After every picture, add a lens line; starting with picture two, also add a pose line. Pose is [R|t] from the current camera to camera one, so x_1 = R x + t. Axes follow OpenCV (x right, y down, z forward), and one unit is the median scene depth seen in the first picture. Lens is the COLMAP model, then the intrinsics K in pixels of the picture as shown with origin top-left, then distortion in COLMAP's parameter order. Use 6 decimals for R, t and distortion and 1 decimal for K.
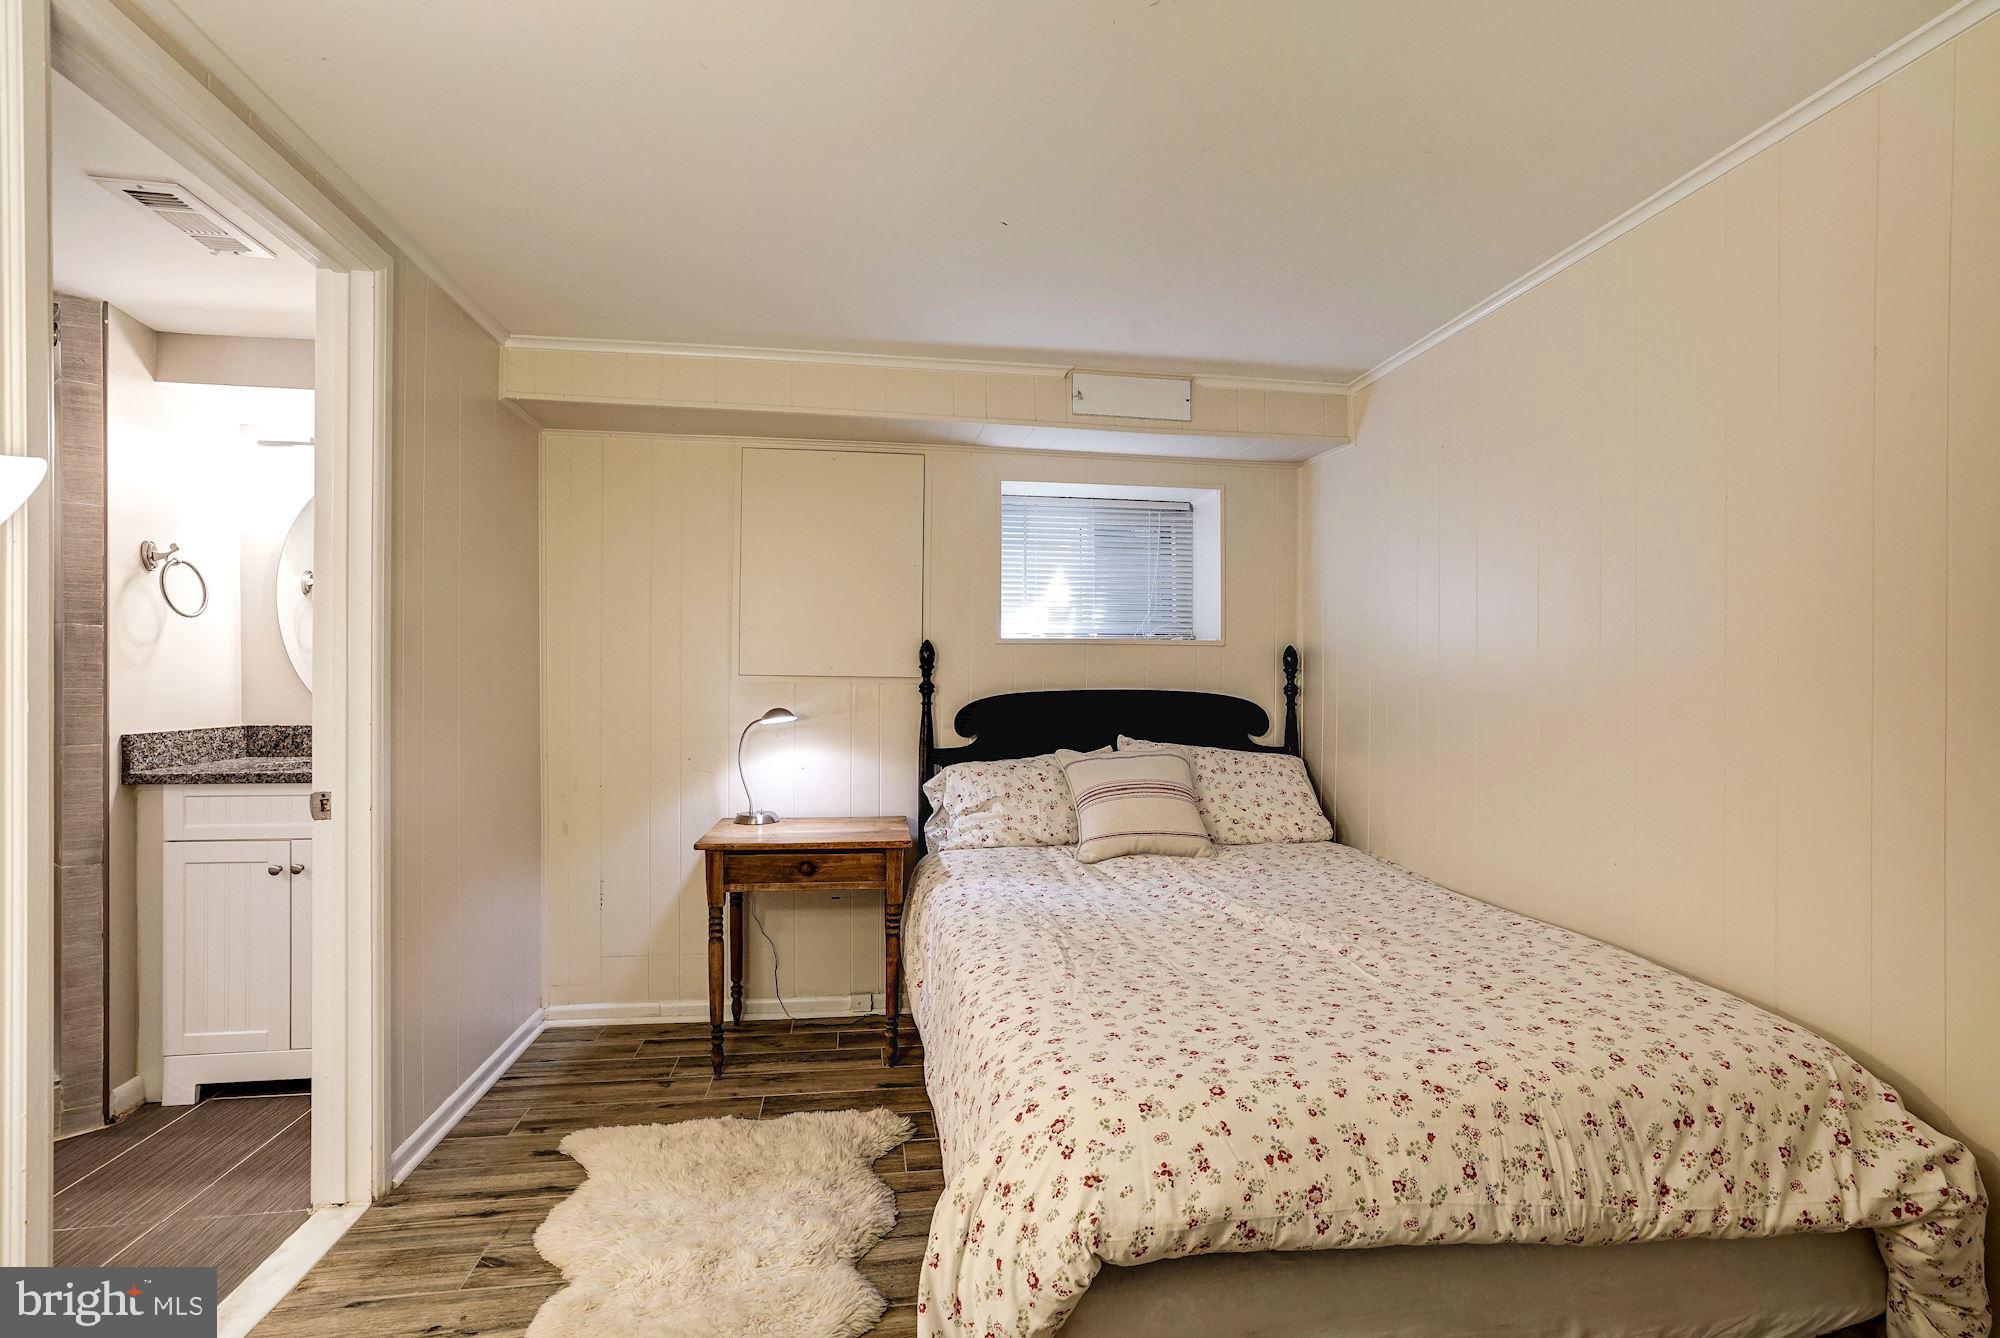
lens RADIAL K [[926.8, 0, 1002.7], [0, 926.8, 677.9], [0, 0, 1]] dist [-0.035571, 0.016310]
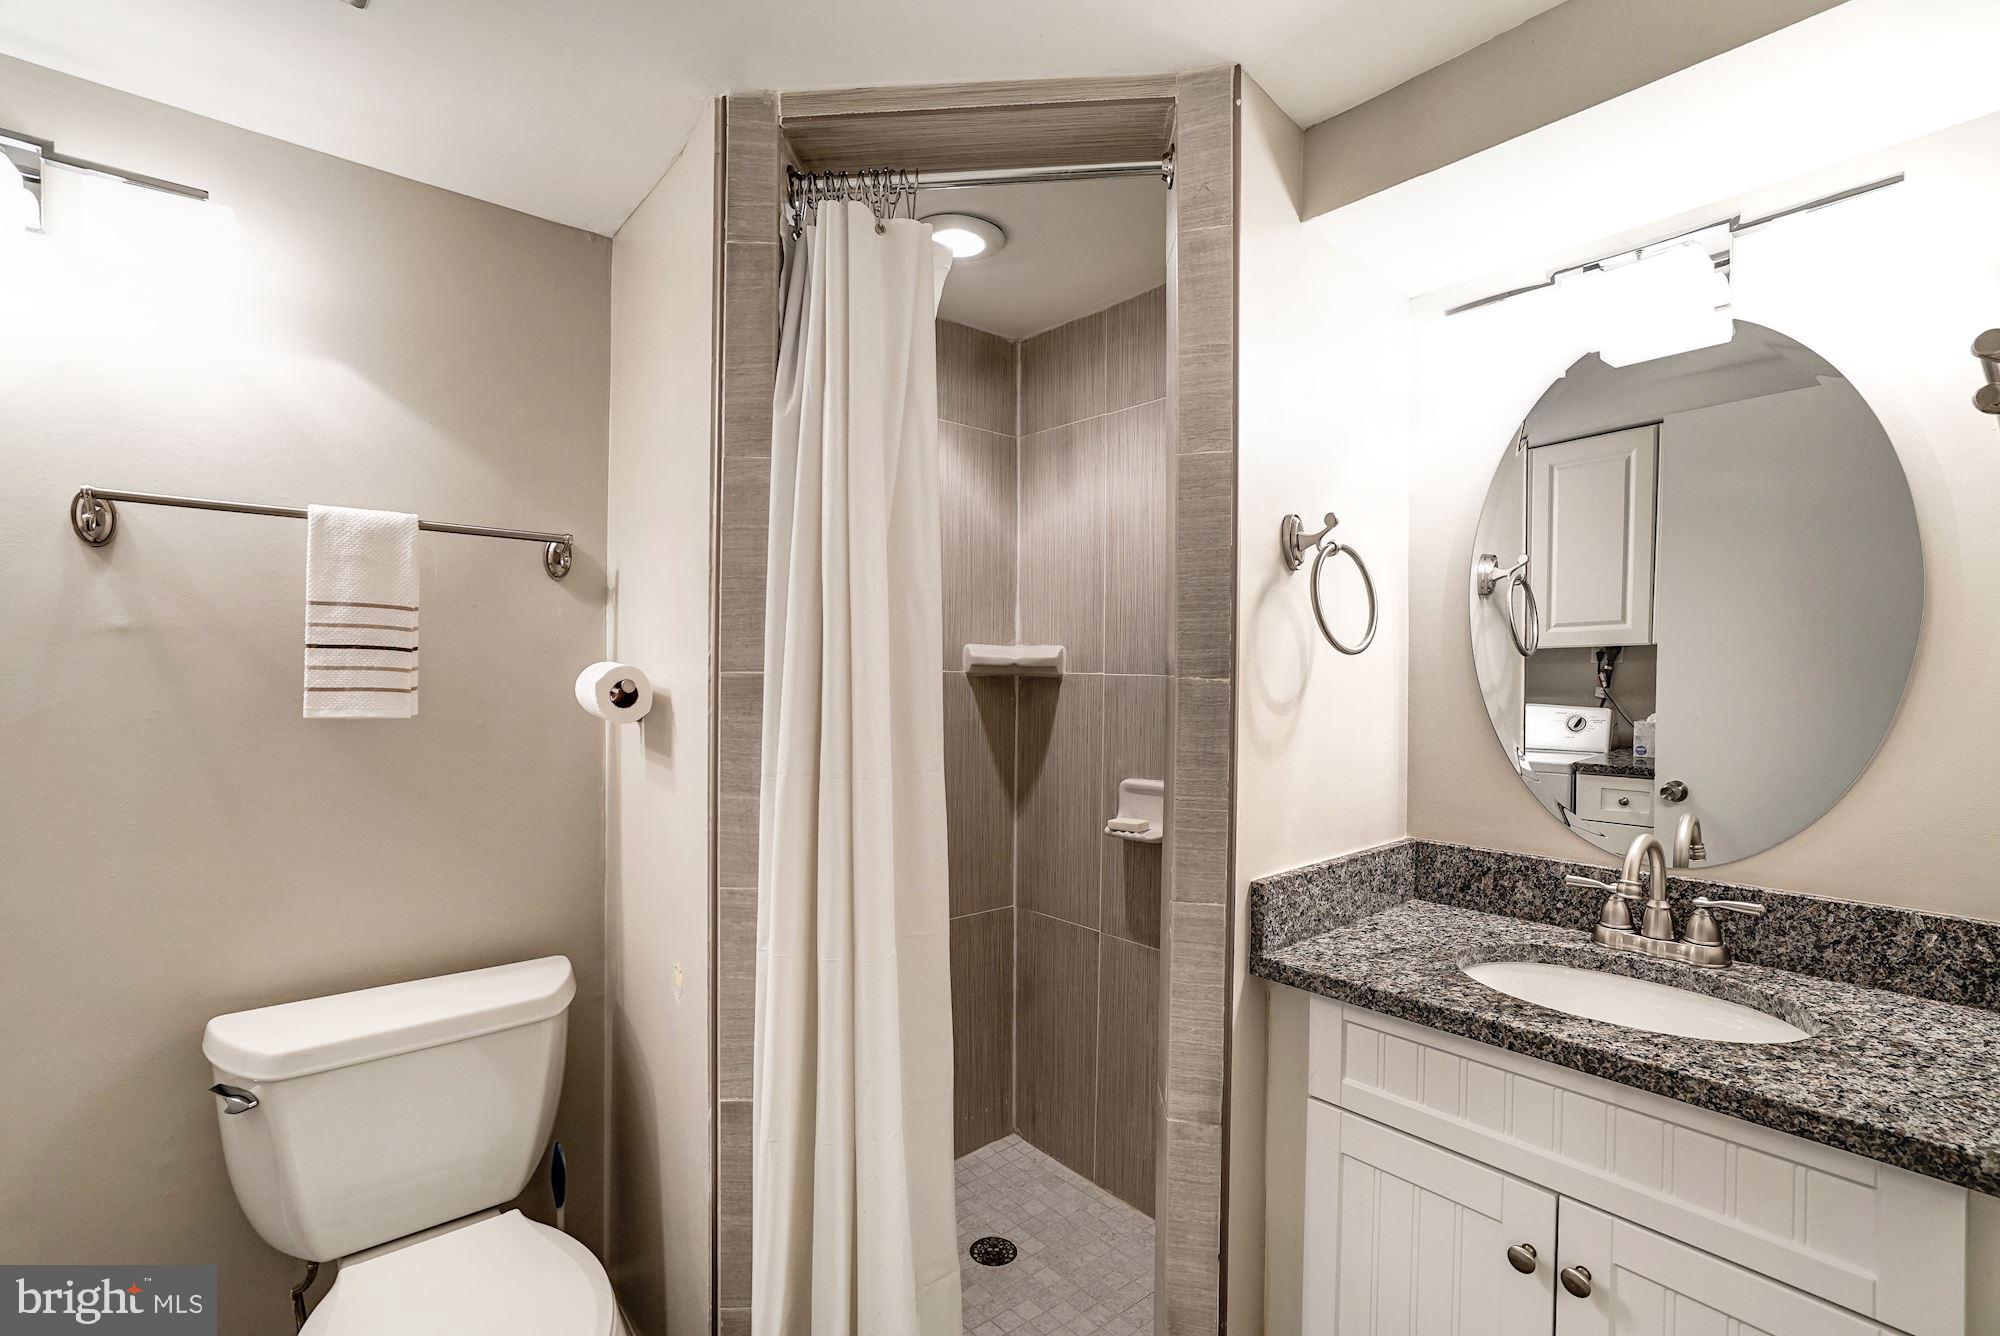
lens RADIAL K [[926.8, 0, 1002.7], [0, 926.8, 676.9], [0, 0, 1]] dist [-0.035571, 0.016310]
pose [[0.535816, 0.020004, -0.844098, -0.577795], [-0.008872, 0.999798, 0.018062, -0.063804], [0.844288, -0.002189, 0.535885, 0.572385]]
